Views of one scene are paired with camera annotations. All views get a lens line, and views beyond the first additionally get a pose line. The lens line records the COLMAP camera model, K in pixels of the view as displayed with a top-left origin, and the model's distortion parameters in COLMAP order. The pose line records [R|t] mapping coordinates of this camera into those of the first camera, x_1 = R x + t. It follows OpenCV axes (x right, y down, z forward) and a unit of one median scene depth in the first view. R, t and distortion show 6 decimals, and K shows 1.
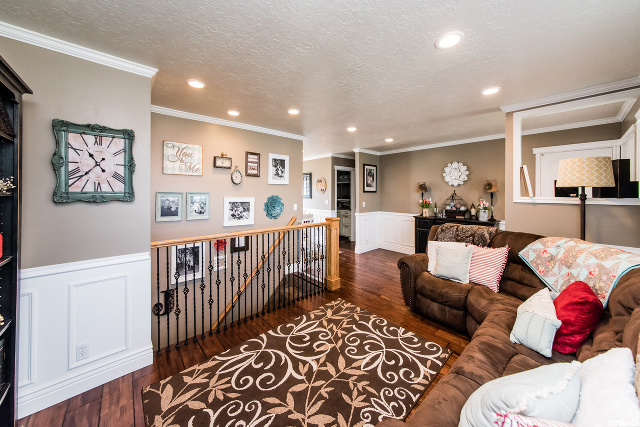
lens RADIAL K [[226.1, 0, 316.5], [0, 226.1, 192.8], [0, 0, 1]] dist [-0.006217, 0.000942]
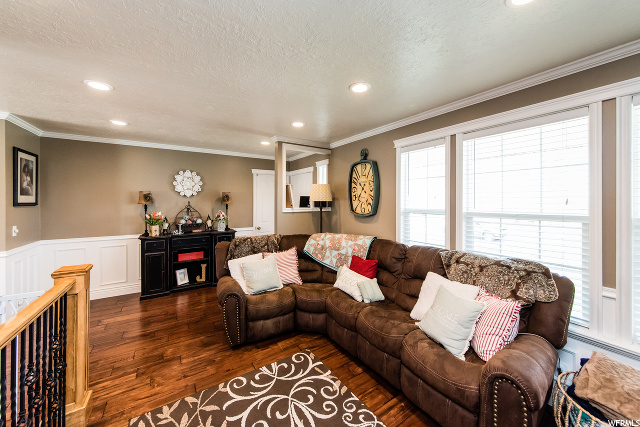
lens RADIAL K [[246.8, 0, 305.0], [0, 246.8, 197.3], [0, 0, 1]] dist [-0.001666, -0.000205]
pose [[0.136379, 0.009195, 0.990614, -0.470763], [0.003535, 0.999946, -0.009768, -0.027038], [-0.990650, 0.004834, 0.136339, 0.643599]]
